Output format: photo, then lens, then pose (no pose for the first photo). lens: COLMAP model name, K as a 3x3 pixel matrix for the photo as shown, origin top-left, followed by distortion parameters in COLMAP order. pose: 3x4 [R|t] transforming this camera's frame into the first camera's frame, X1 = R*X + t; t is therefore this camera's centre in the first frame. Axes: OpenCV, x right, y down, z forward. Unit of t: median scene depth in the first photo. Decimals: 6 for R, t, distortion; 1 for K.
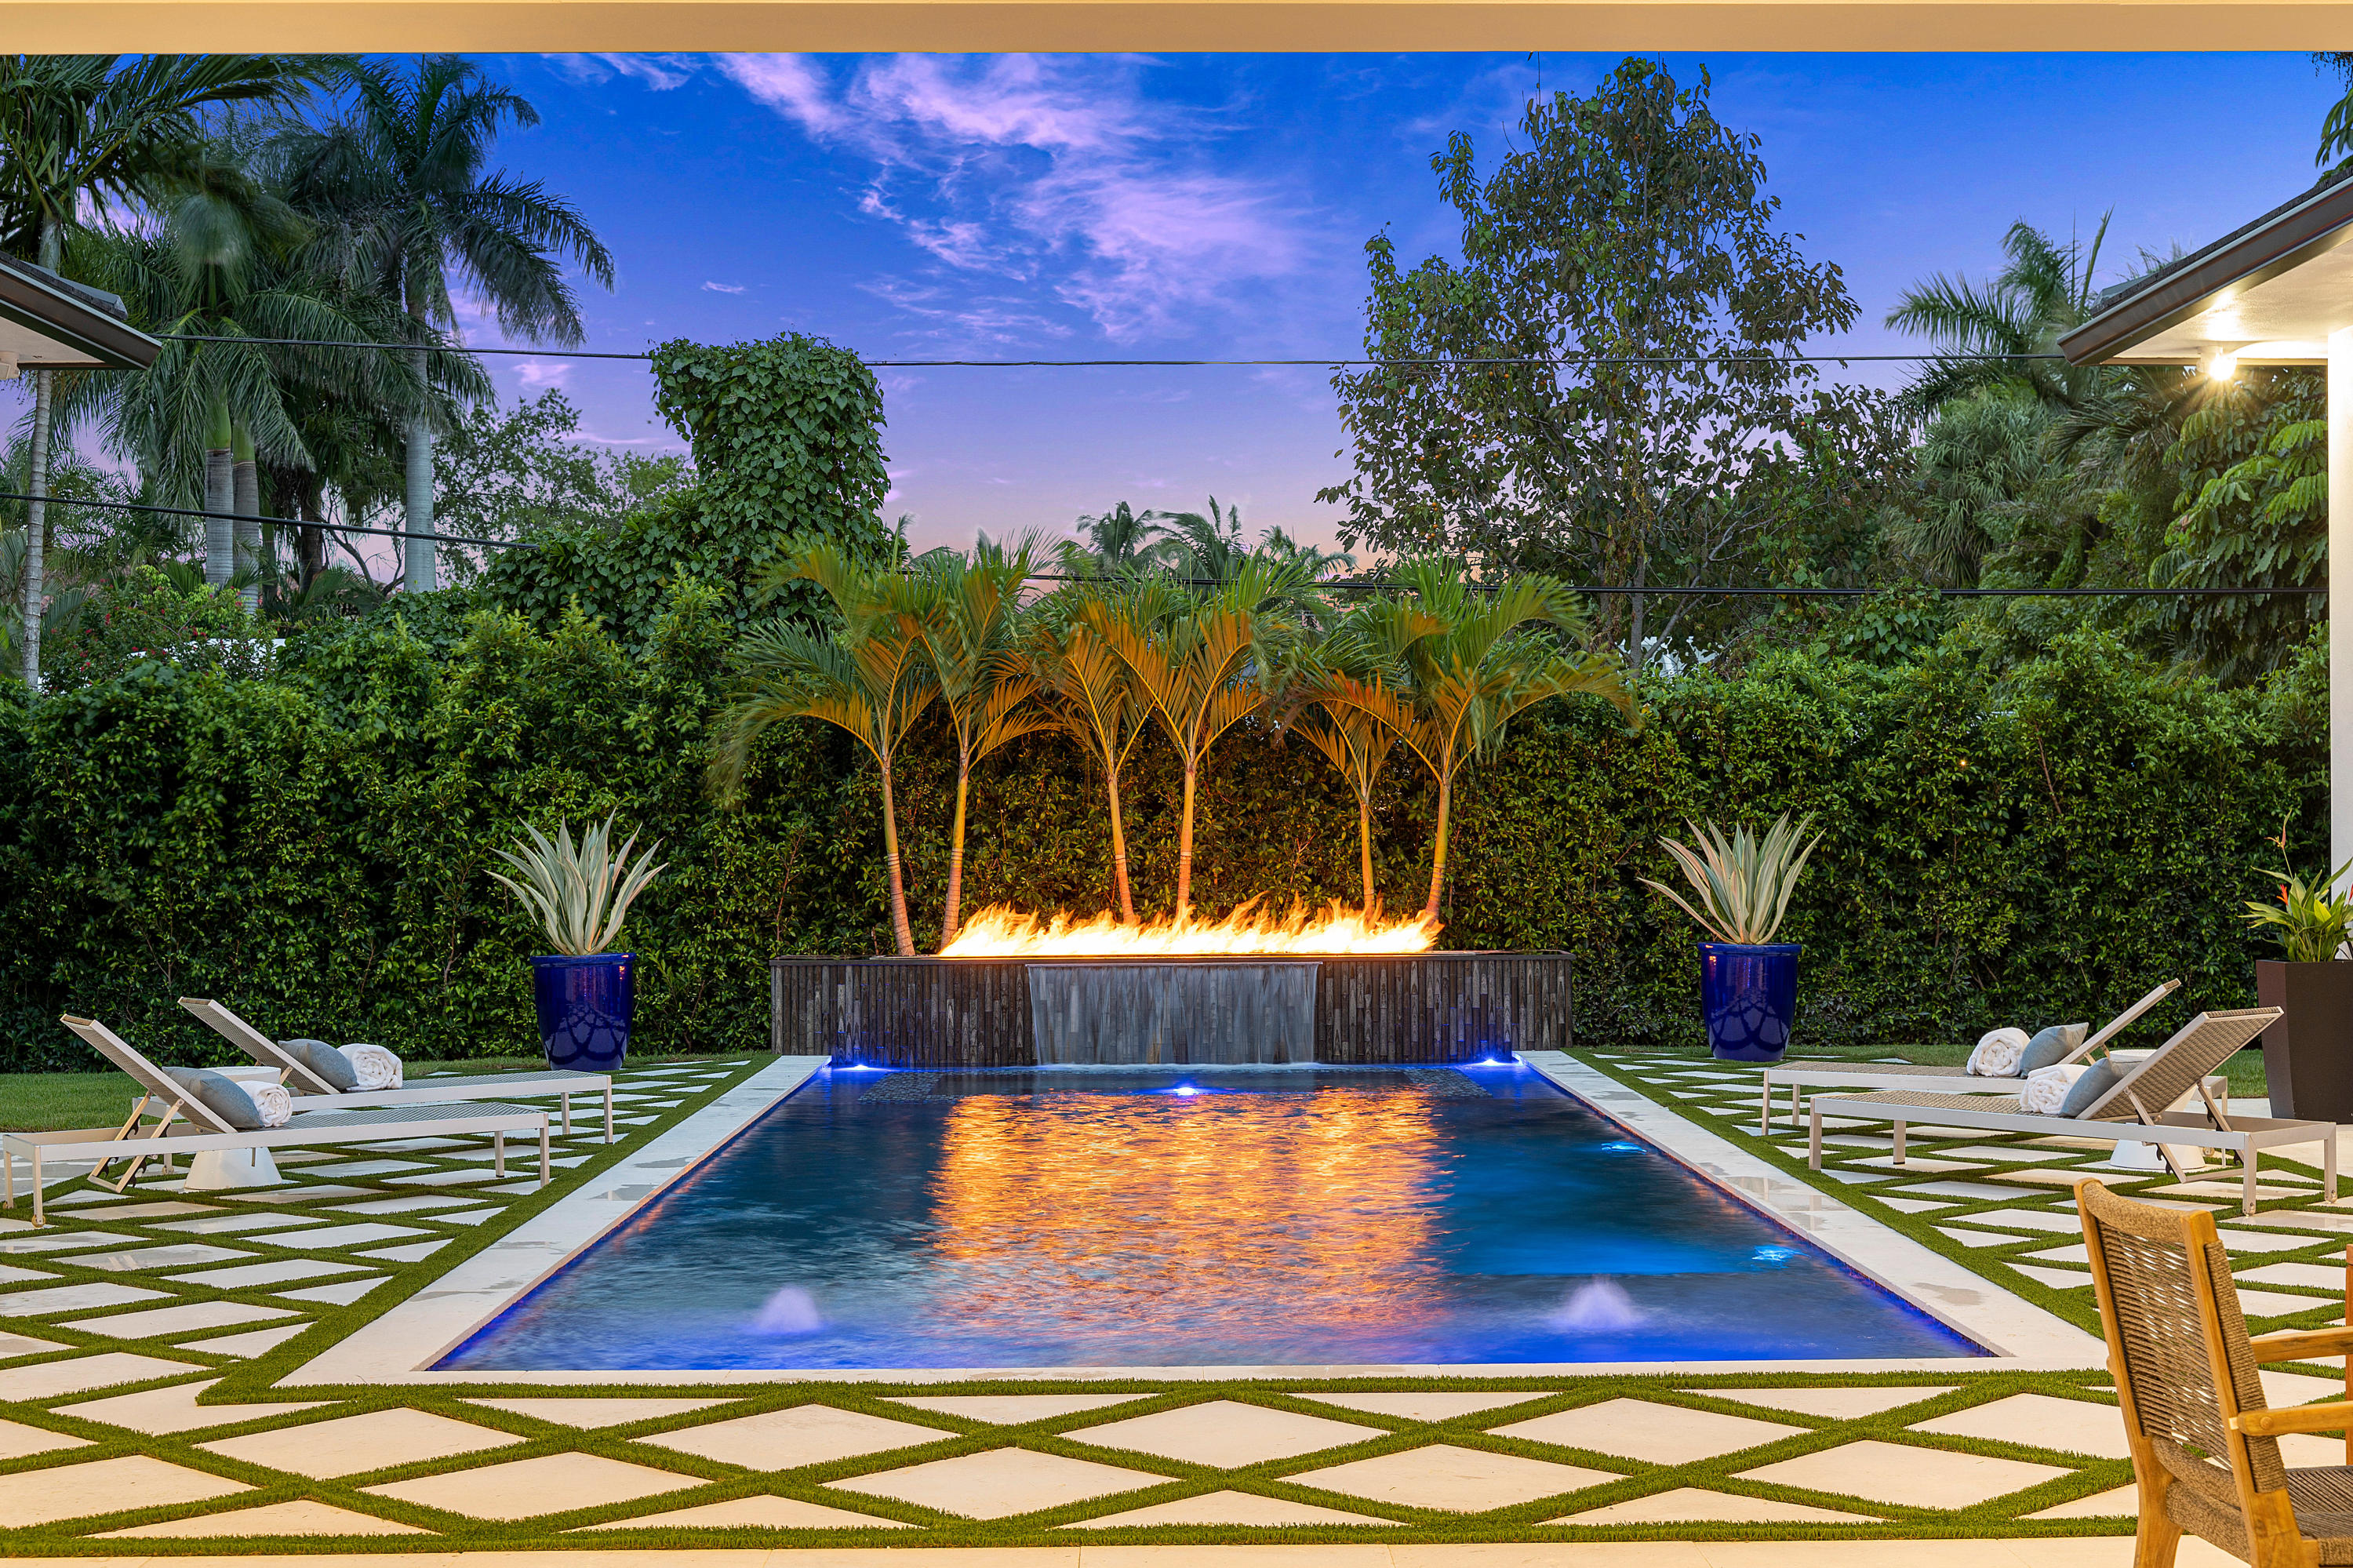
lens RADIAL K [[3362.2, 0, 1176.5], [0, 3362.2, 784.0], [0, 0, 1]] dist [-0.070355, -0.008854]
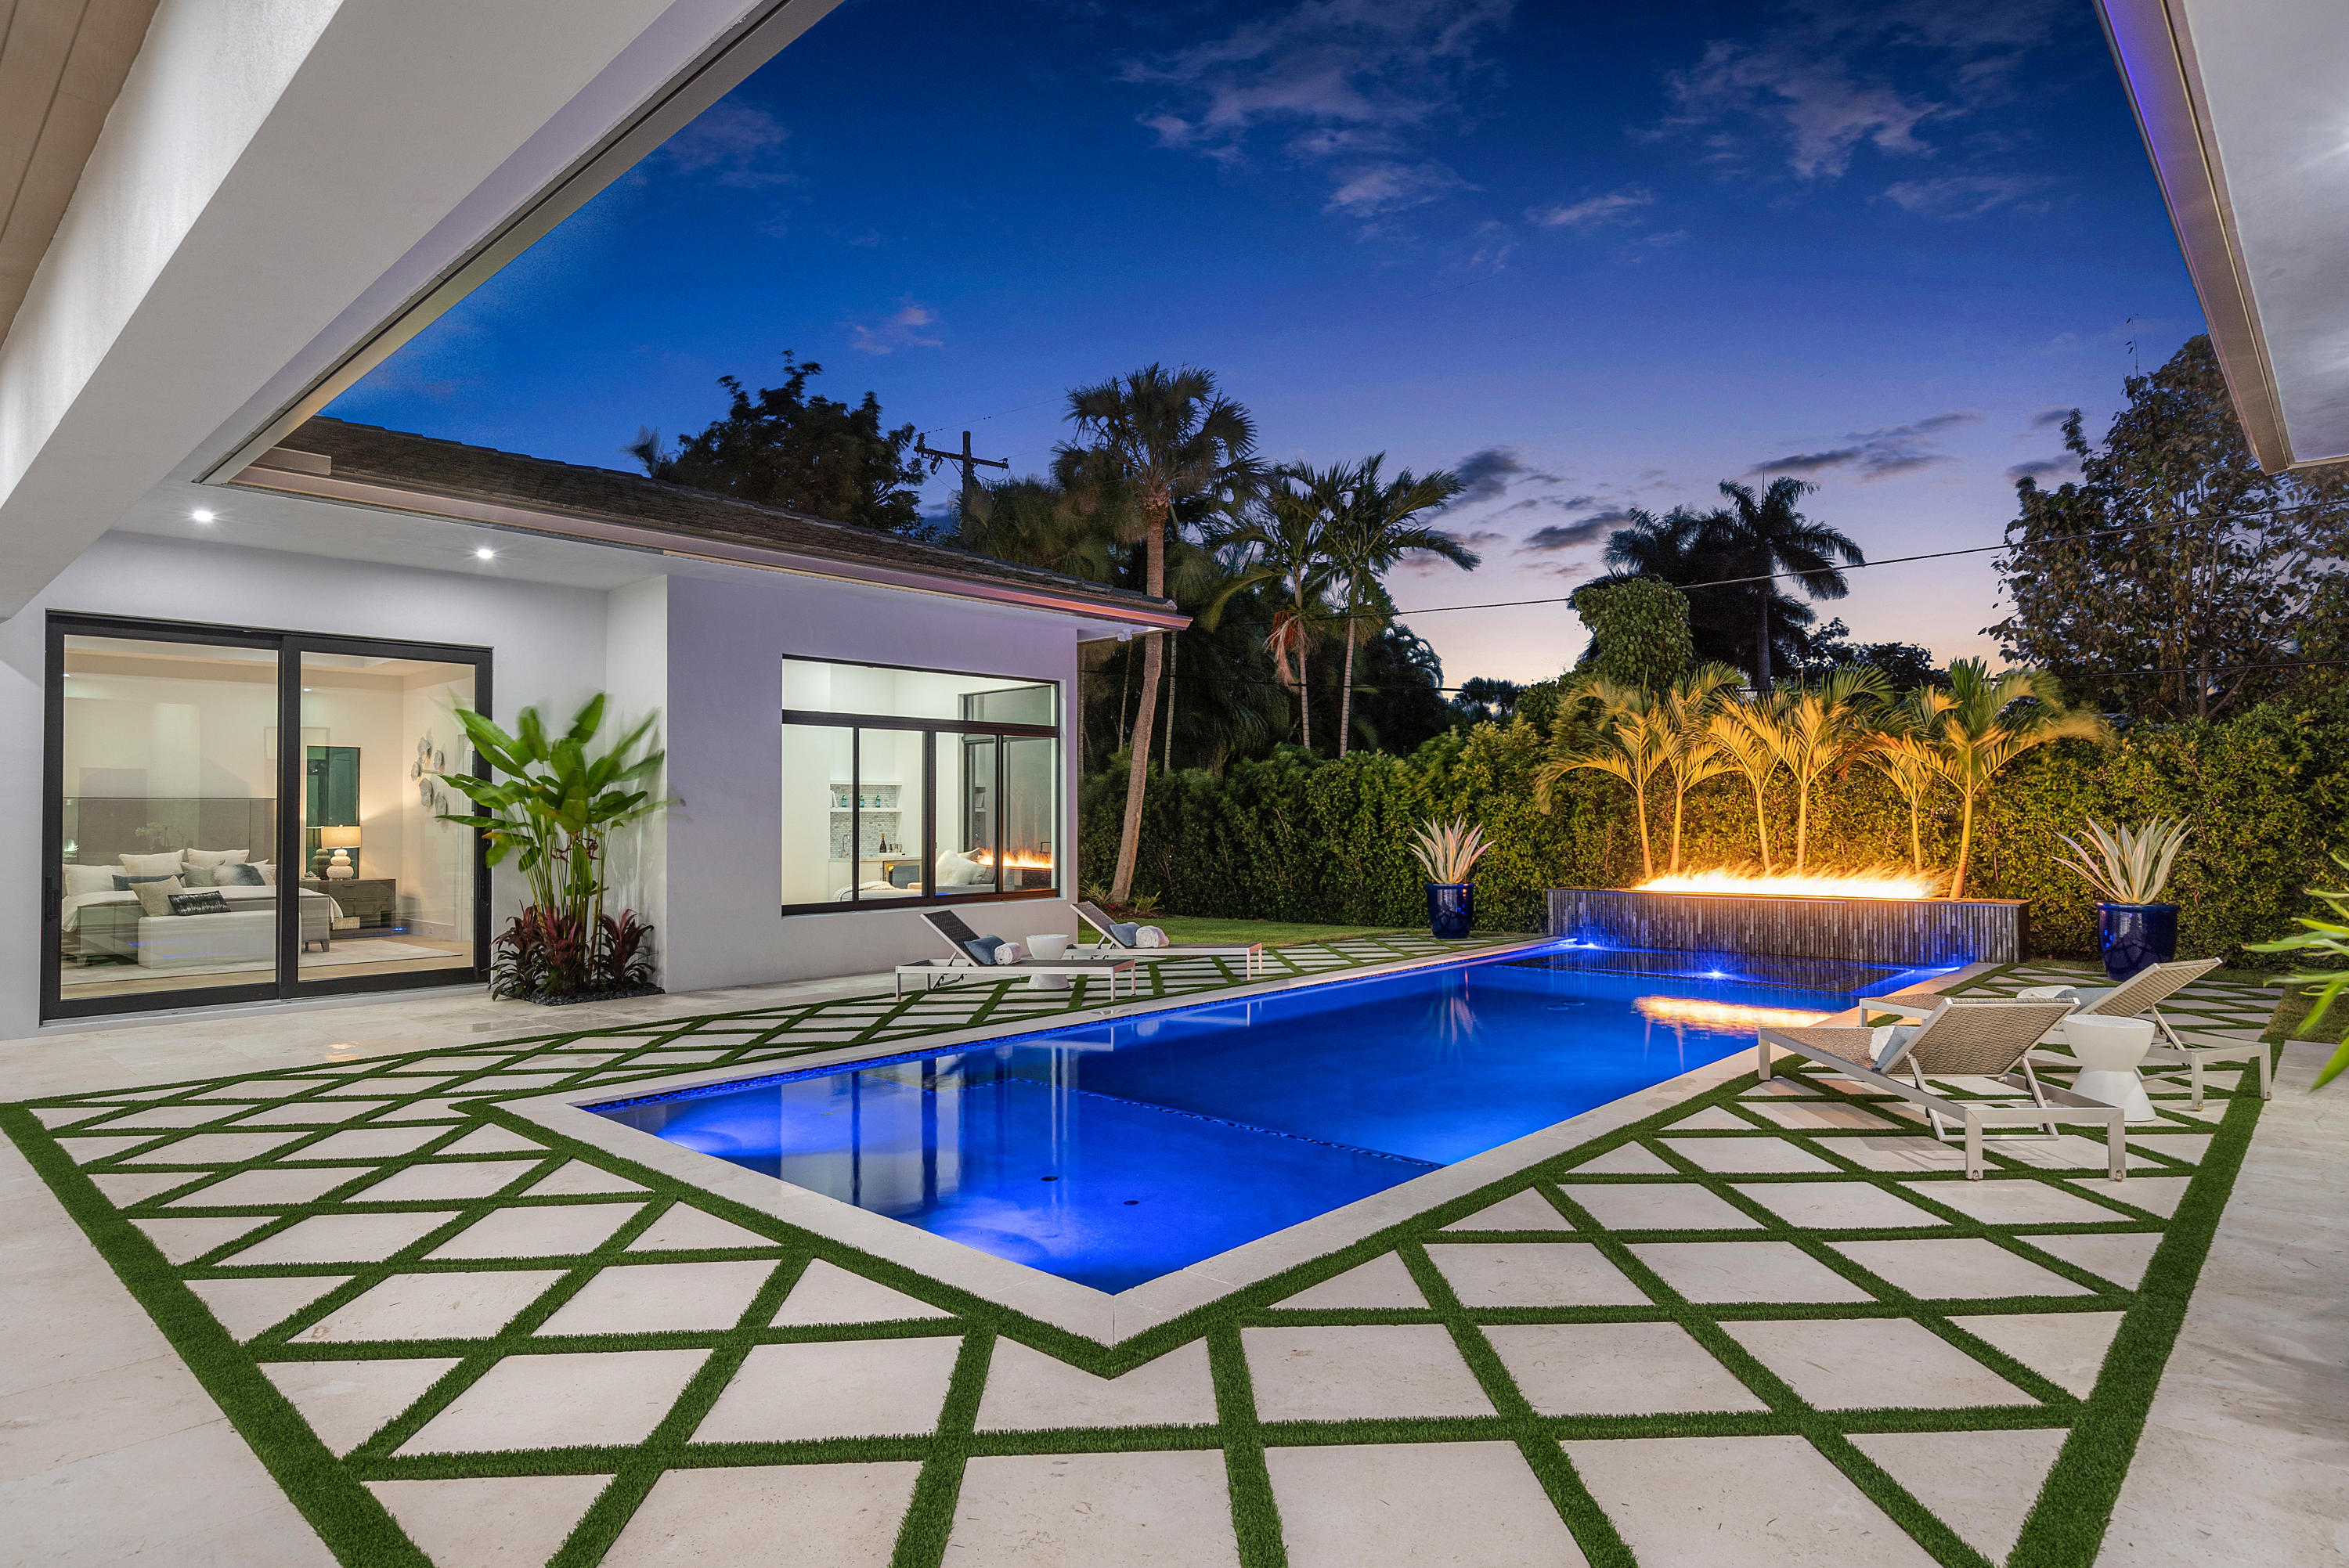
lens RADIAL K [[1271.9, 0, 1174.5], [0, 1271.9, 784.0], [0, 0, 1]] dist [-0.000127, 0.000237]
pose [[0.726558, -0.019649, -0.686824, 0.220387], [0.012839, 0.999805, -0.015021, -0.001787], [0.686985, 0.002096, 0.726669, 0.263279]]
